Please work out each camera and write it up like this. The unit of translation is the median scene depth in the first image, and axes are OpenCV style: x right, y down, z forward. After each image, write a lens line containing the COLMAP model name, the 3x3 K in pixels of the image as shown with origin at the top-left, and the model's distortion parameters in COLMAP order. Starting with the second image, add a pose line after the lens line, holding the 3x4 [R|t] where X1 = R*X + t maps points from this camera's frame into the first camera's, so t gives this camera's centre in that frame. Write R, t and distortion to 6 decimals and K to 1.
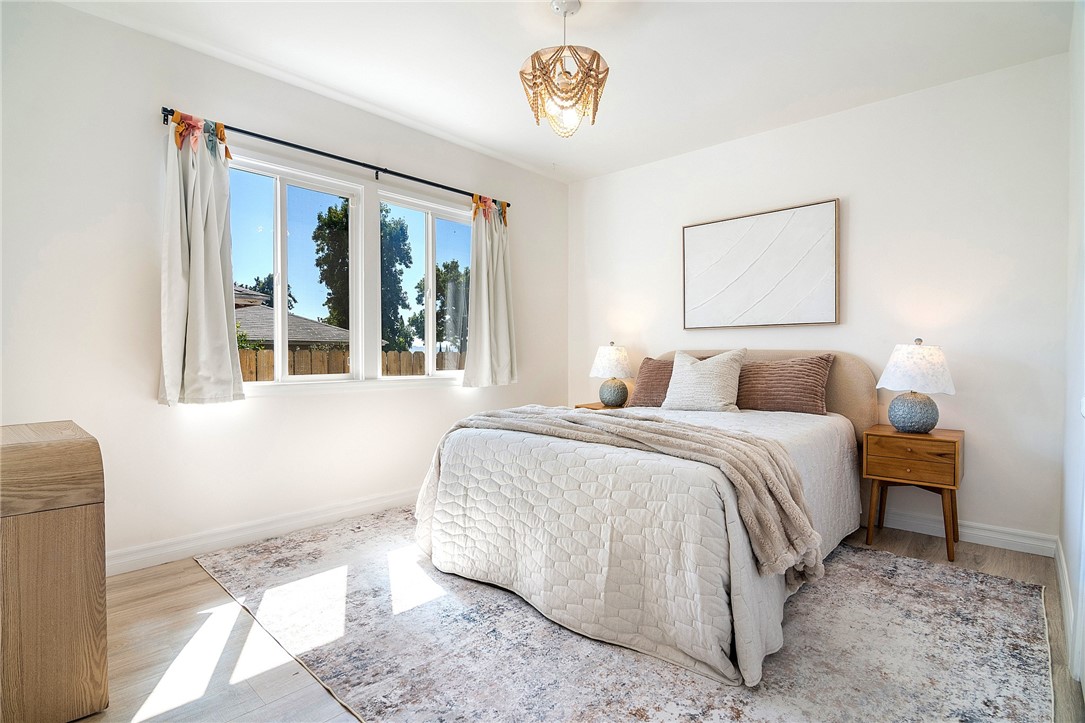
lens RADIAL K [[528.9, 0, 542.3], [0, 528.9, 358.5], [0, 0, 1]] dist [-0.011295, -0.005040]
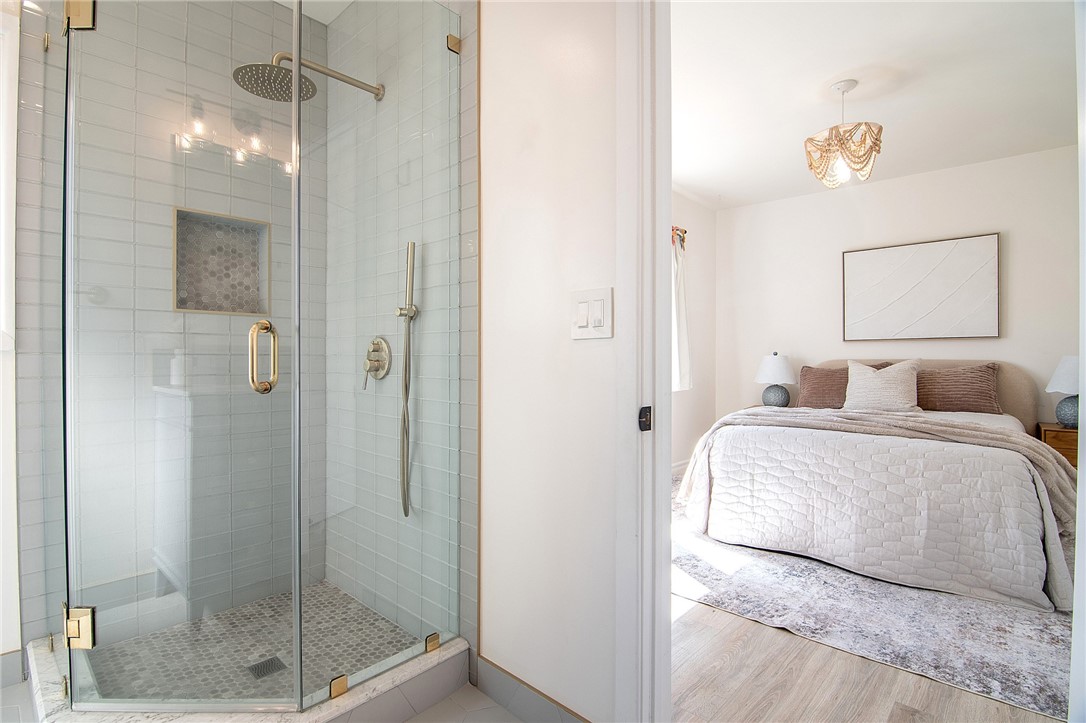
lens RADIAL K [[529.3, 0, 539.9], [0, 529.3, 358.1], [0, 0, 1]] dist [-0.011295, -0.005040]
pose [[0.999968, -0.000209, 0.008005, -0.744980], [0.000301, 0.999934, -0.011528, -0.010373], [-0.008002, 0.011530, 0.999902, -0.254196]]
